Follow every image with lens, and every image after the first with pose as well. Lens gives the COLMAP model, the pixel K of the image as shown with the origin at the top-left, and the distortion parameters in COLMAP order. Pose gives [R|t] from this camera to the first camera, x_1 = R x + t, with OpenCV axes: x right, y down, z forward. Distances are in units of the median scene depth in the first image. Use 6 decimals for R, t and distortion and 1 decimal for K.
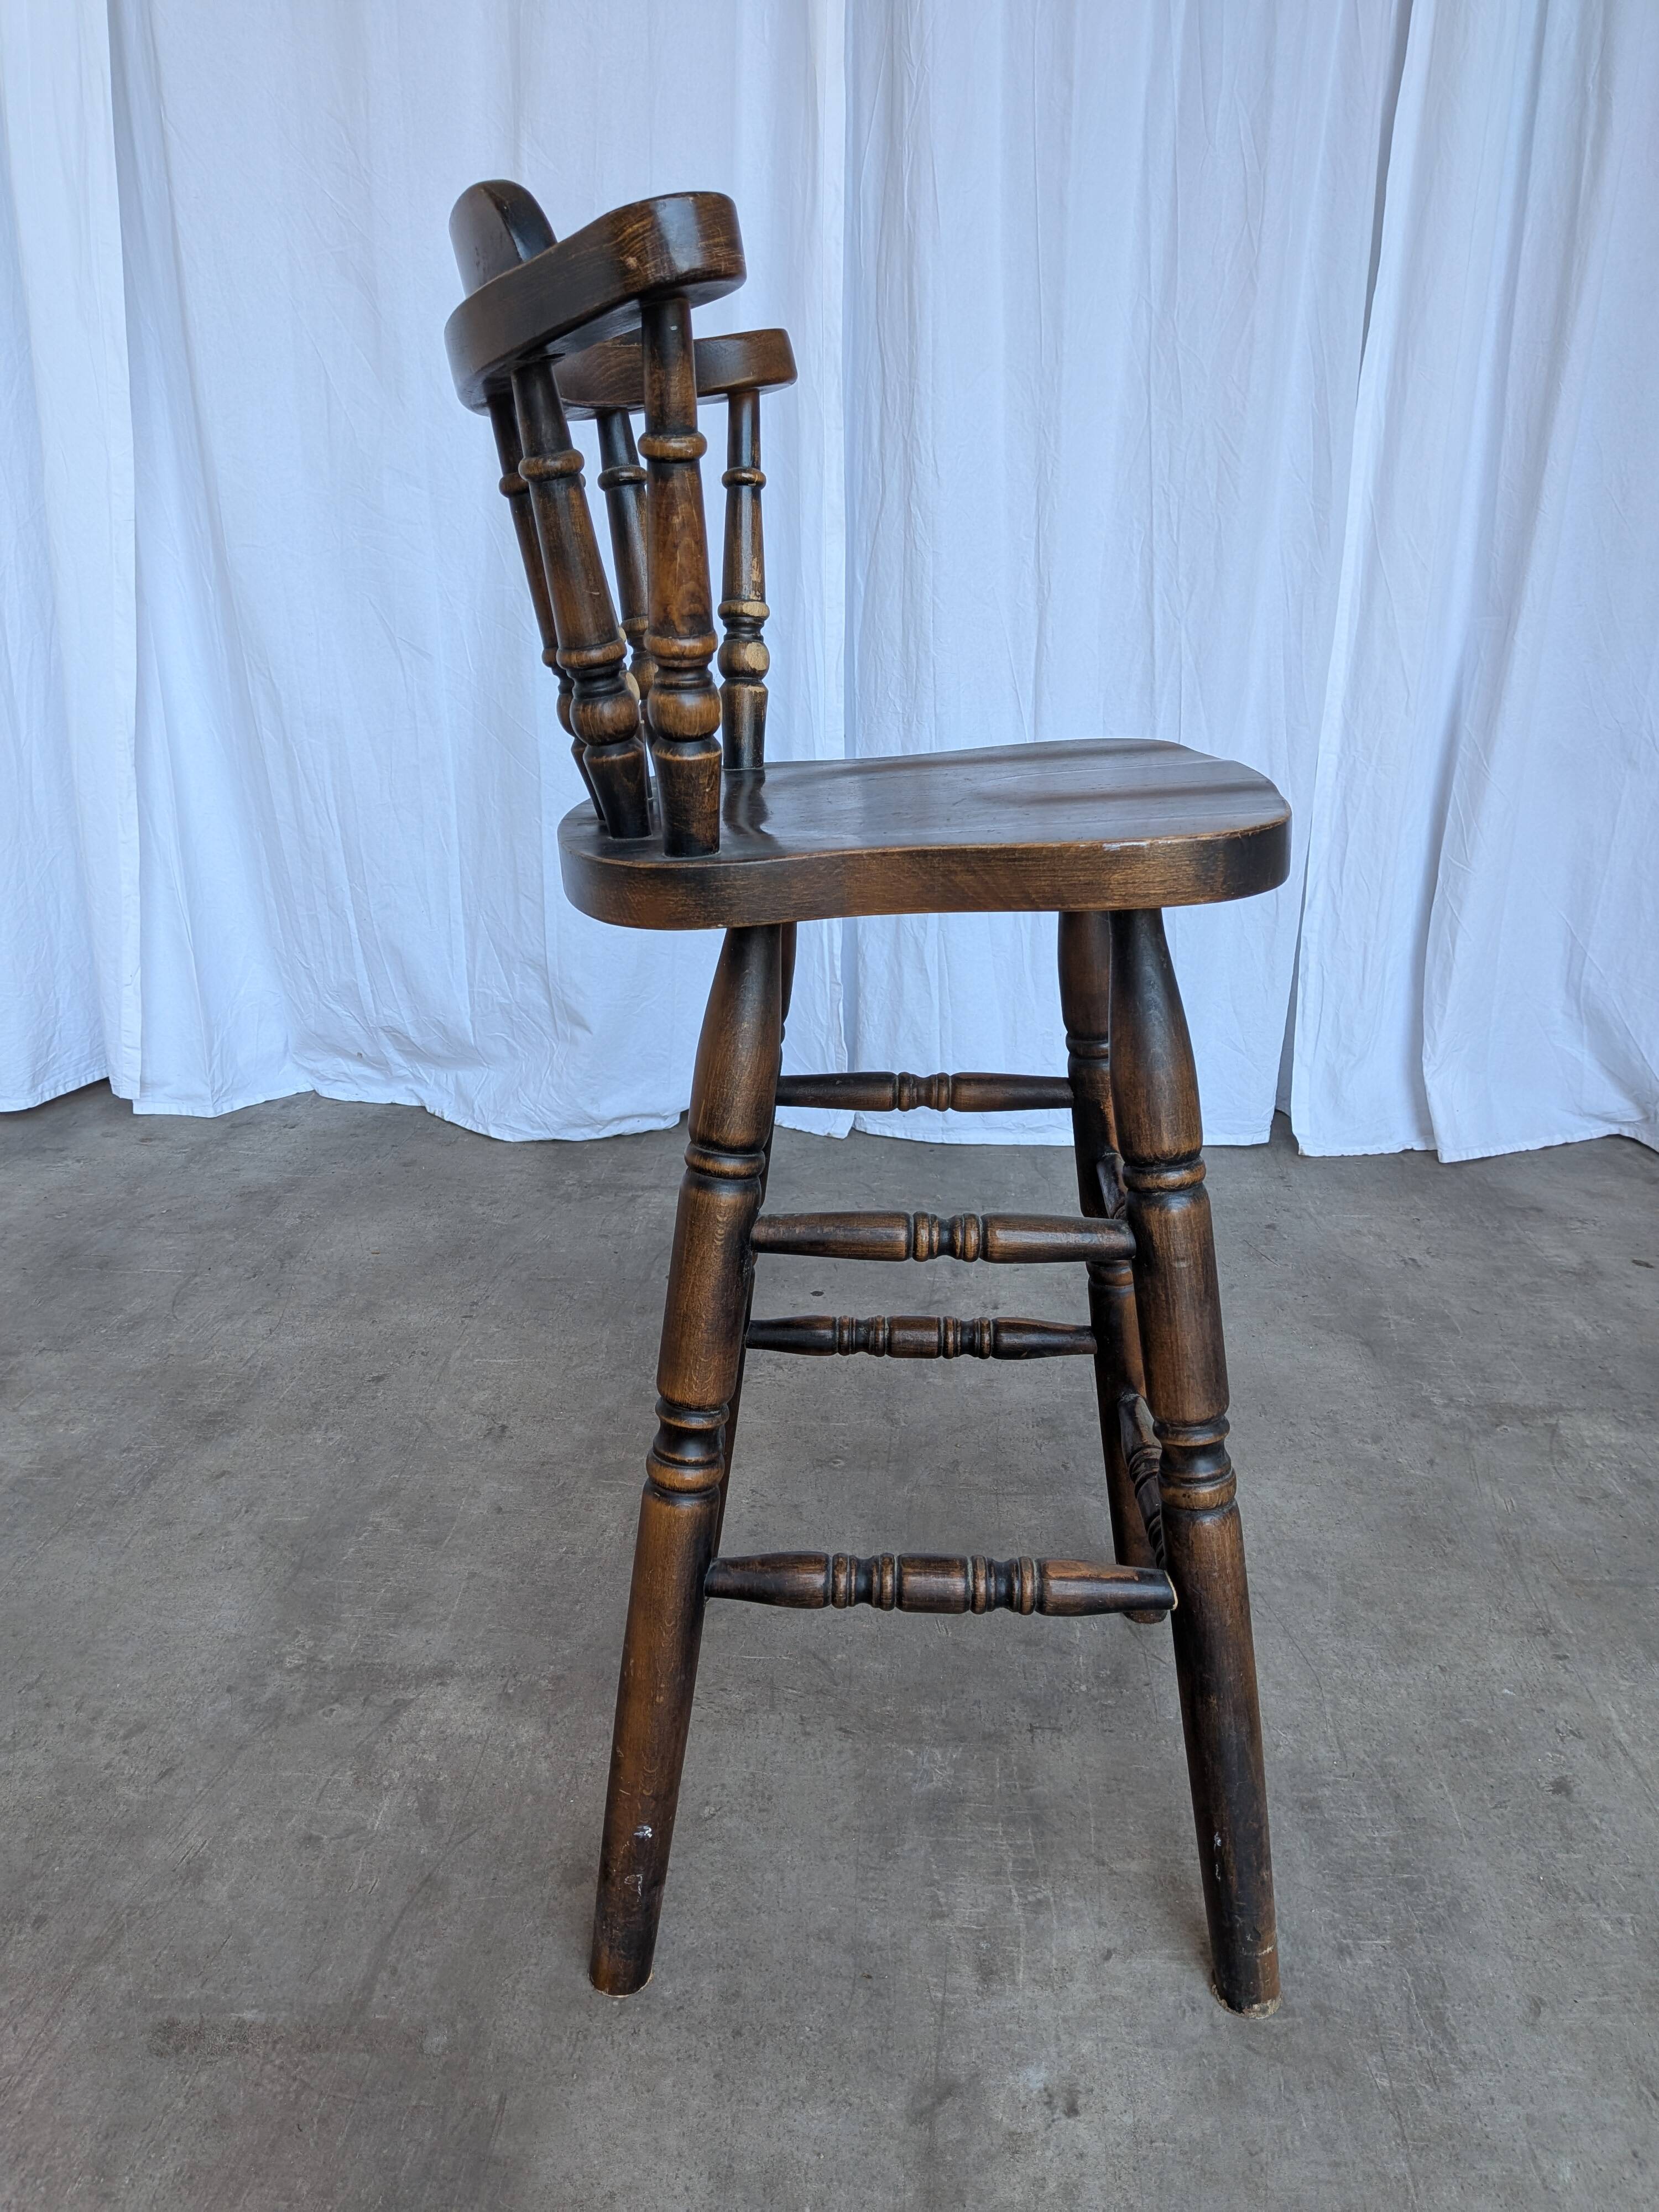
lens RADIAL K [[1671.6, 0, 810.0], [0, 1671.6, 1102.2], [0, 0, 1]] dist [0.027574, -0.069898]
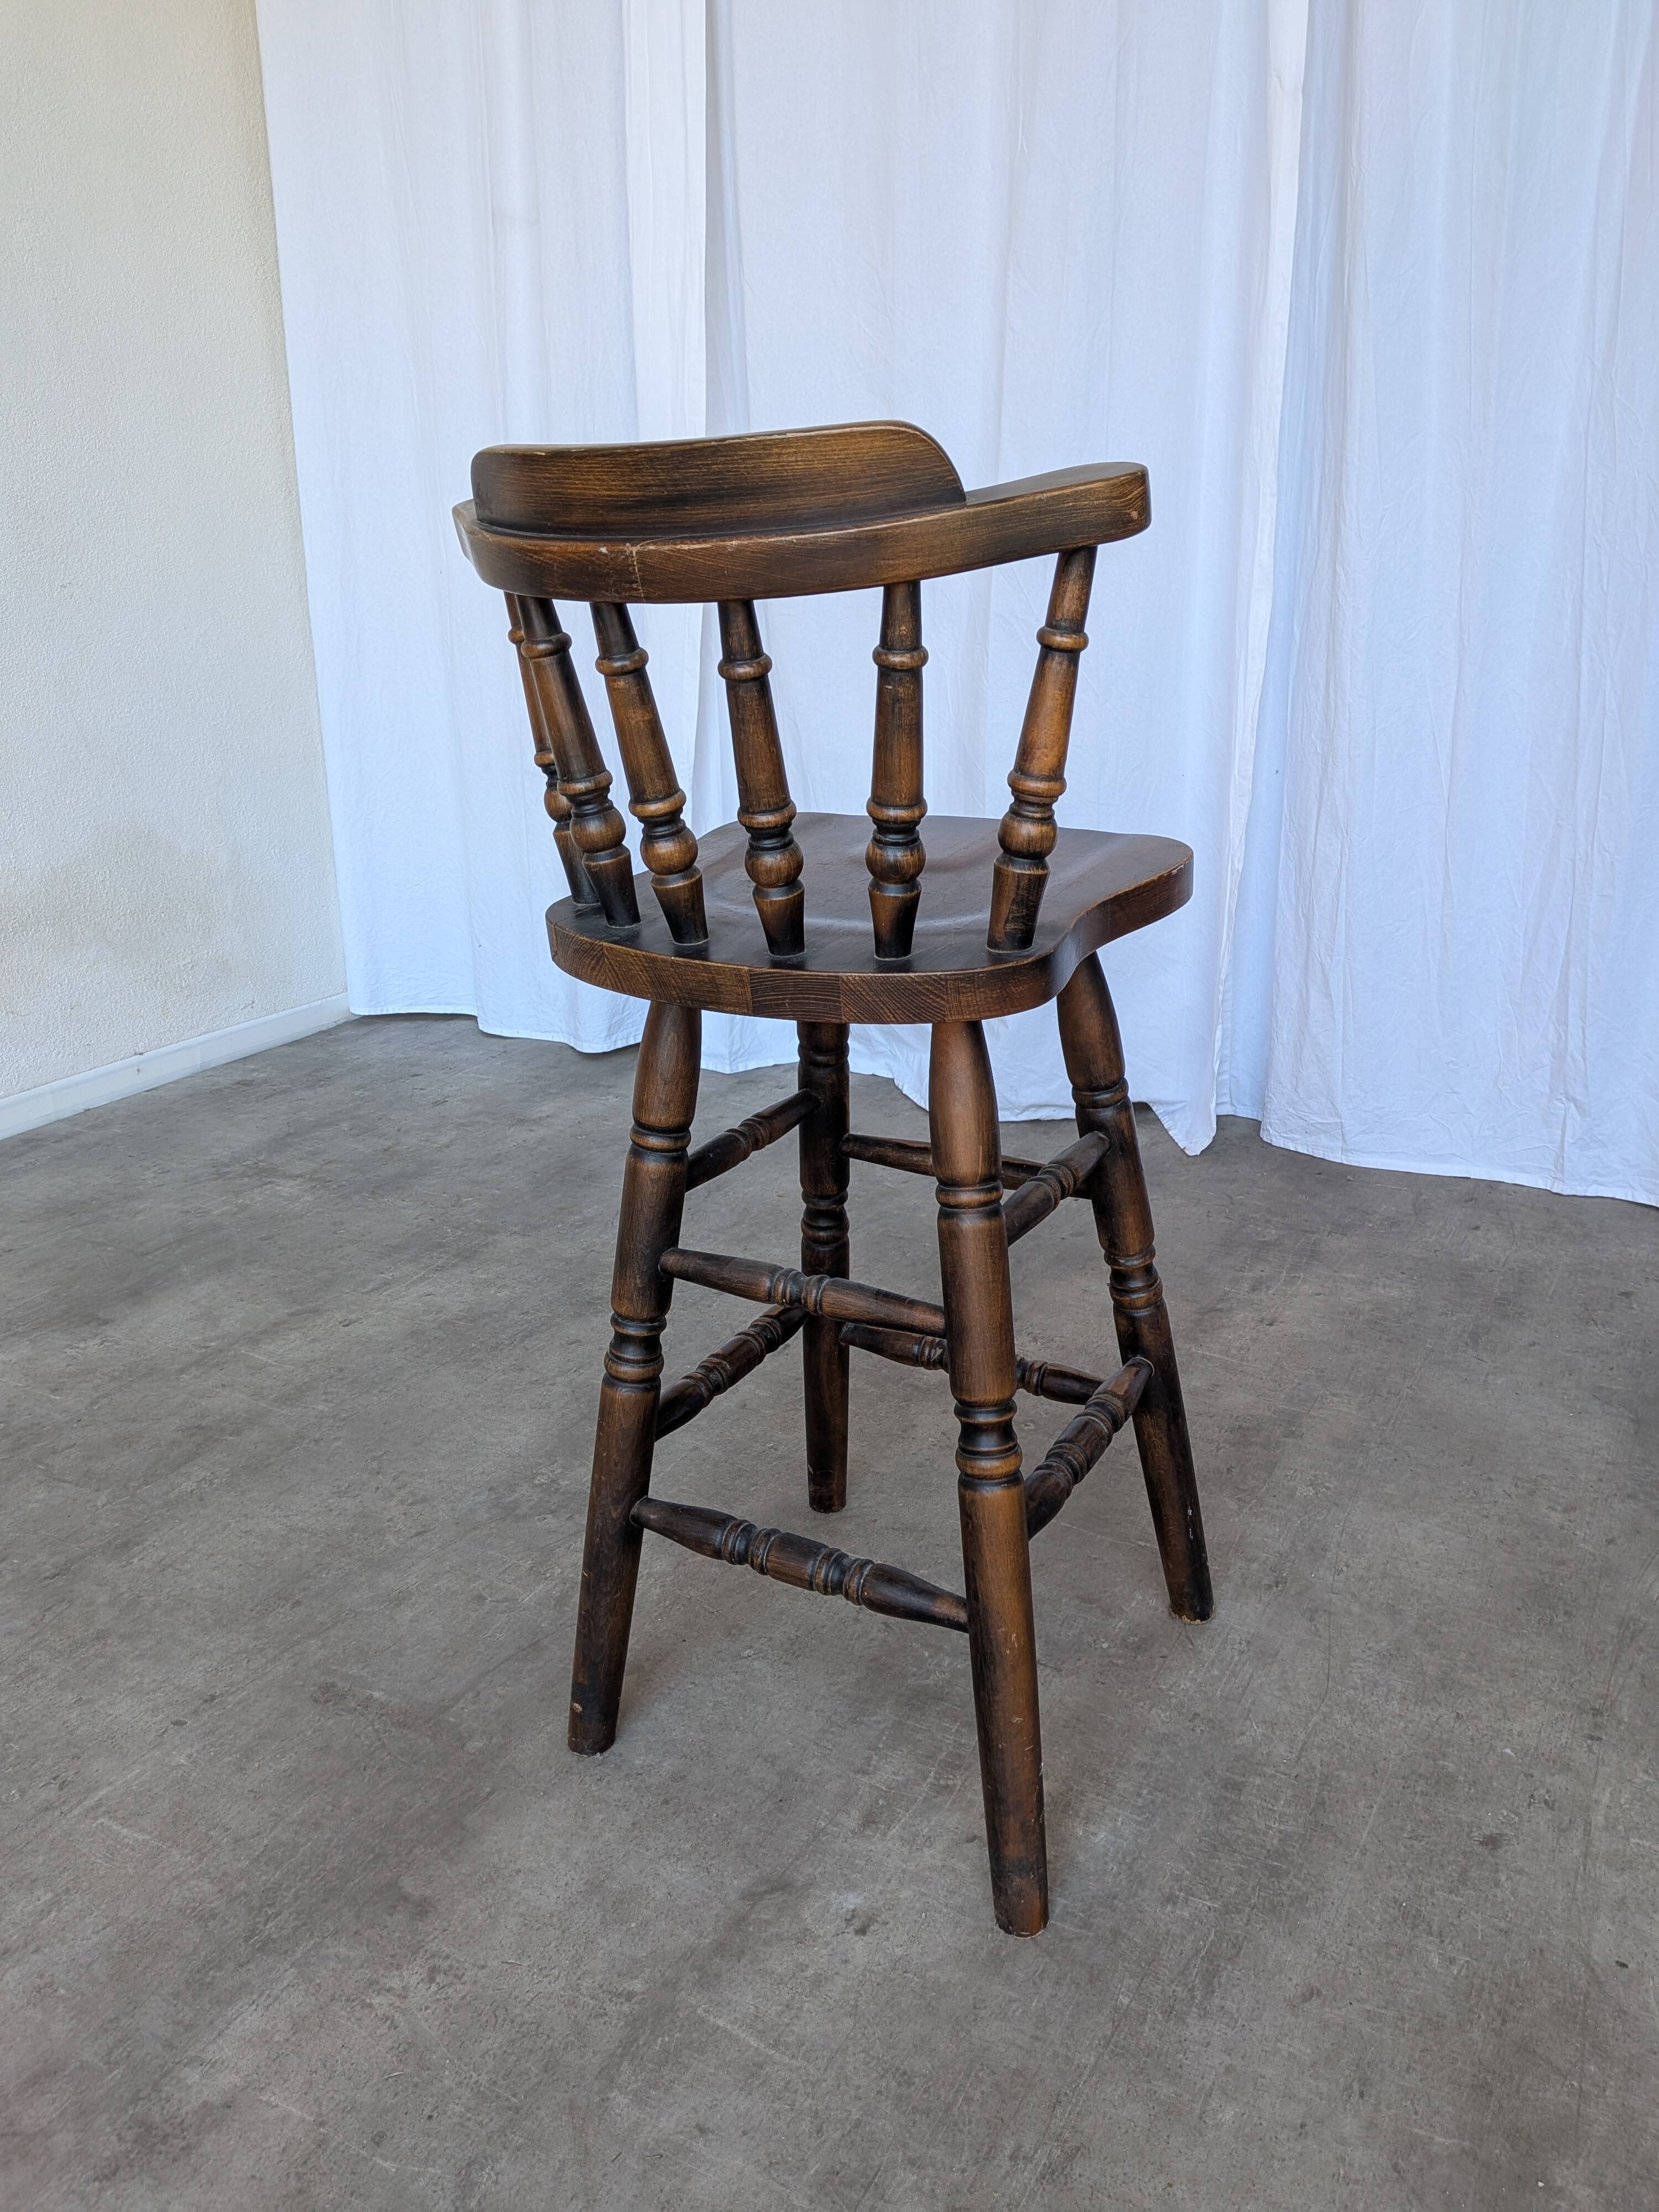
lens RADIAL K [[1671.6, 0, 851.2], [0, 1671.6, 1017.0], [0, 0, 1]] dist [0.027574, -0.069898]
pose [[0.899952, 0.085826, -0.427457, 0.505910], [-0.104436, 0.994326, -0.020232, -0.034273], [0.423295, 0.062850, 0.903809, -0.133513]]
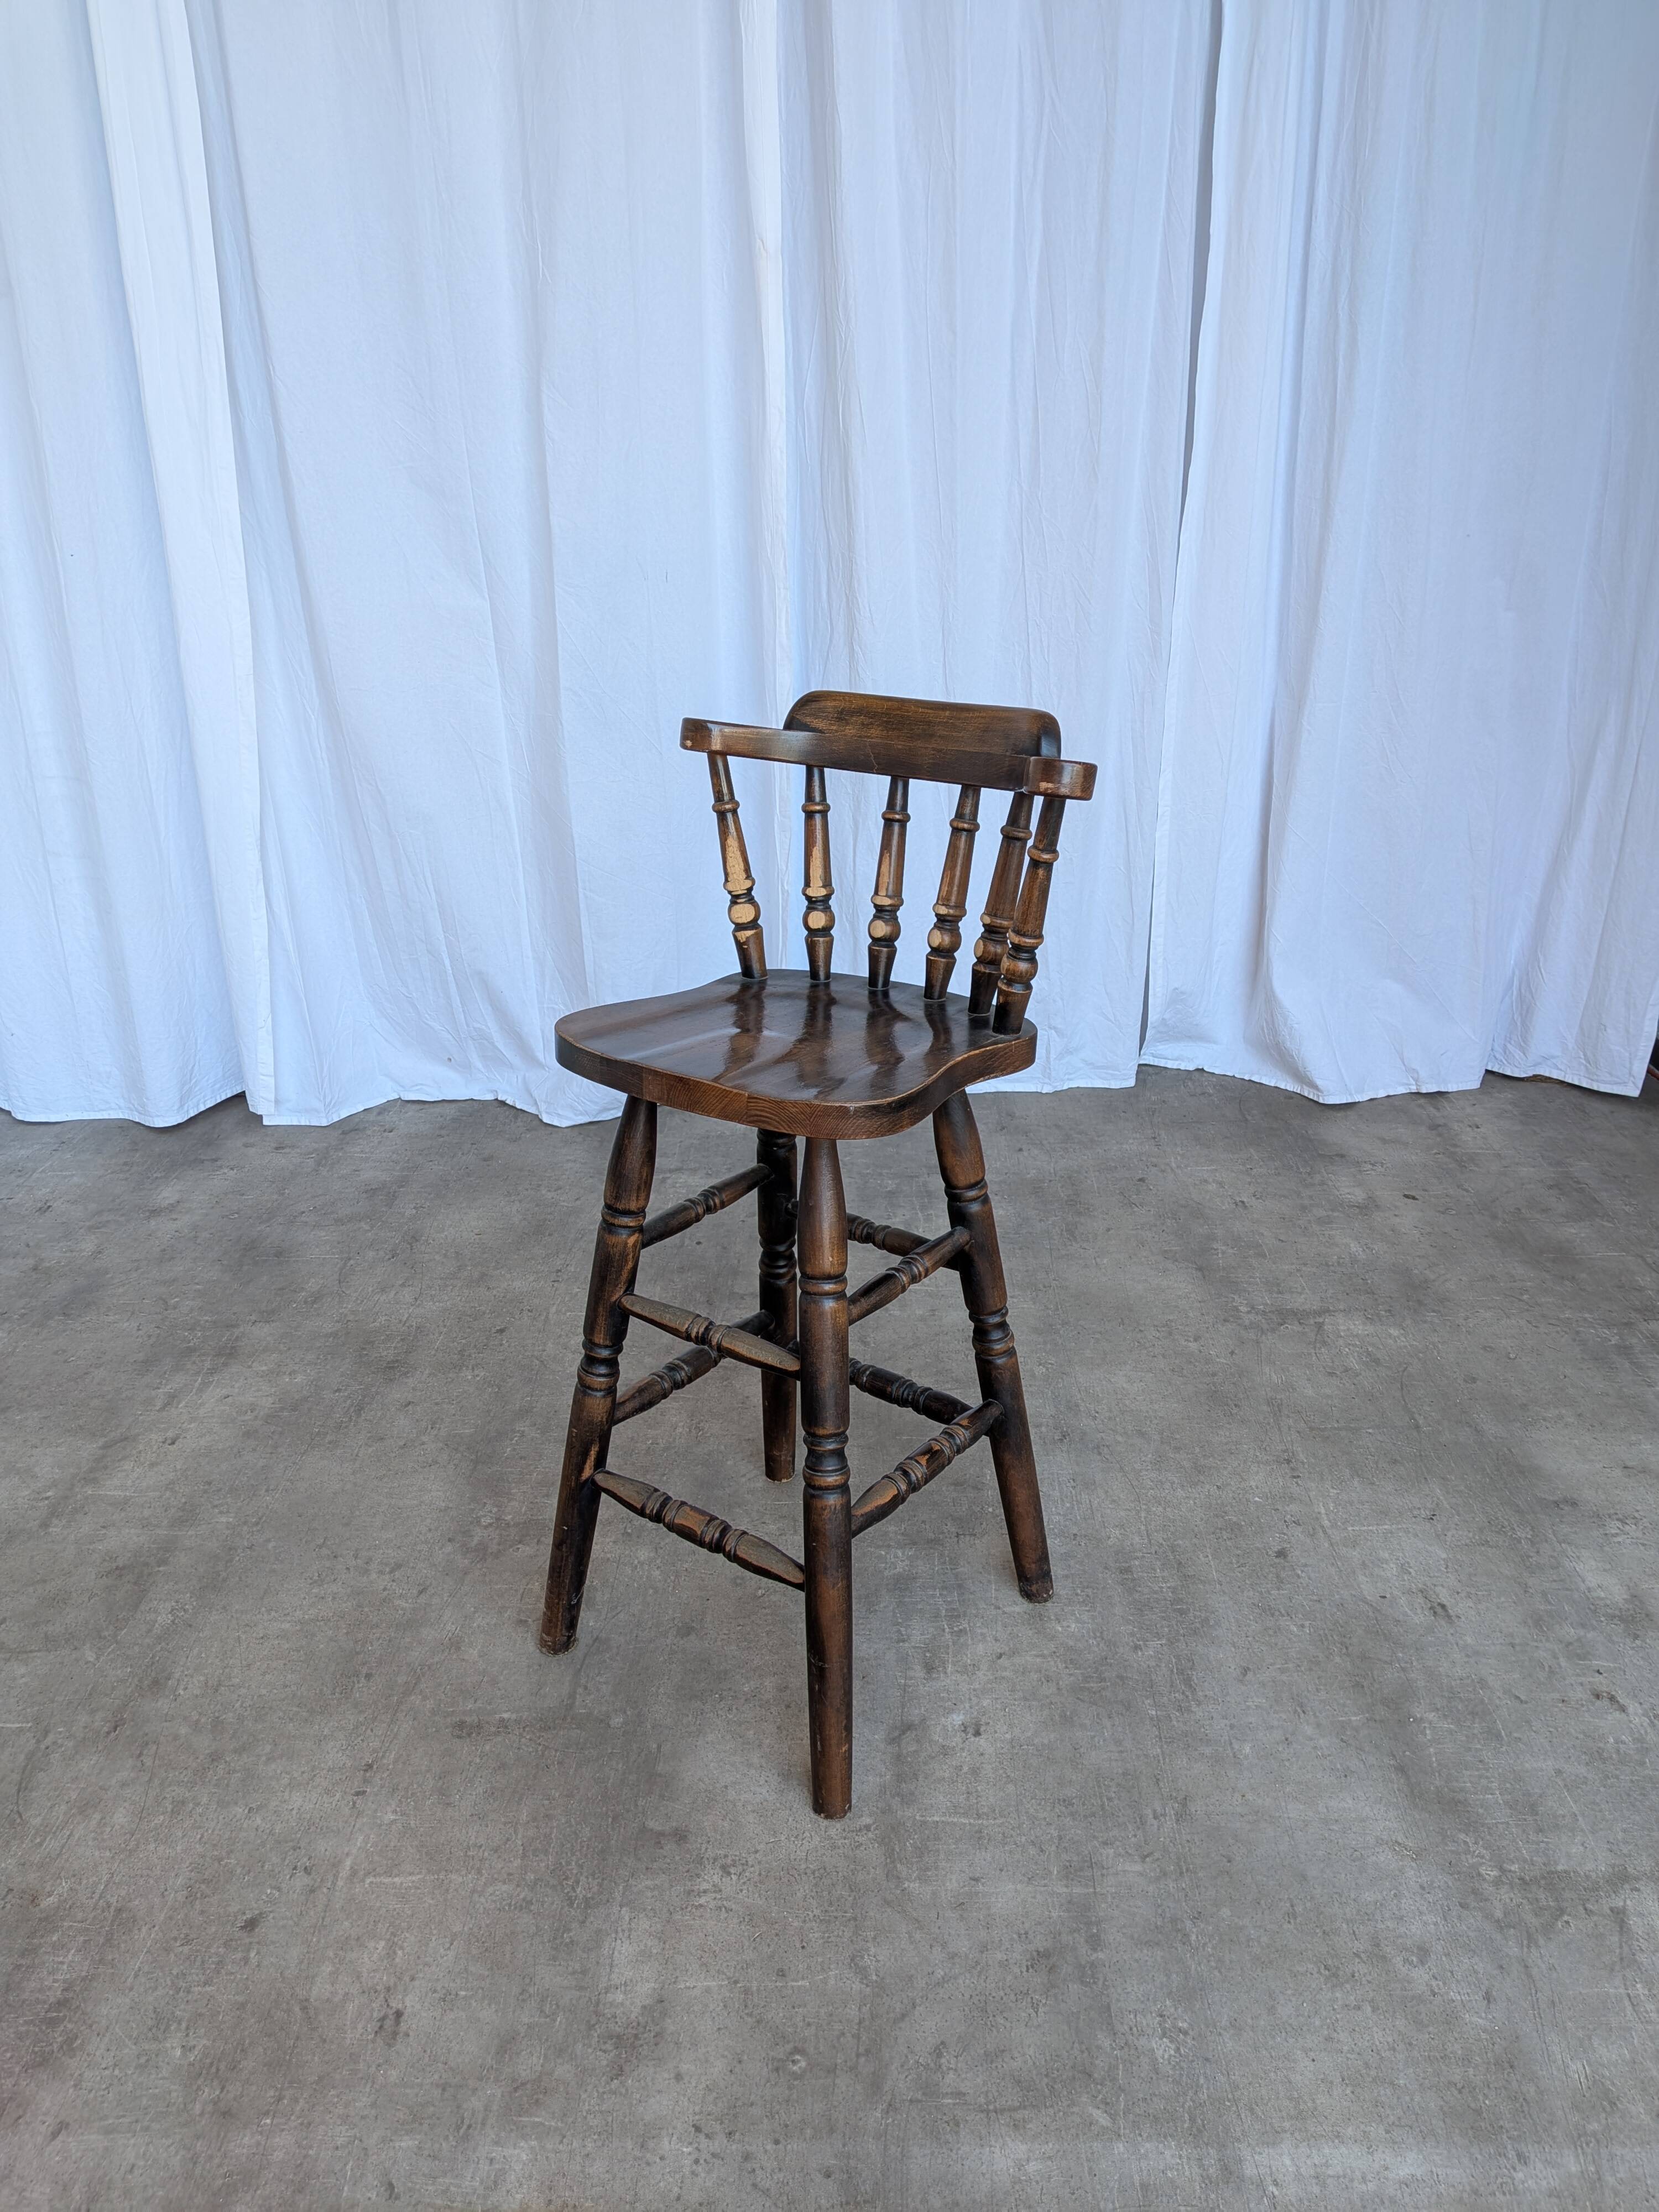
lens RADIAL K [[1671.6, 0, 833.4], [0, 1671.6, 1104.3], [0, 0, 1]] dist [0.027574, -0.069898]
pose [[0.998490, -0.045931, 0.030147, -0.016962], [0.043830, 0.996790, 0.067000, -0.161174], [-0.033127, -0.065577, 0.997297, -0.607447]]
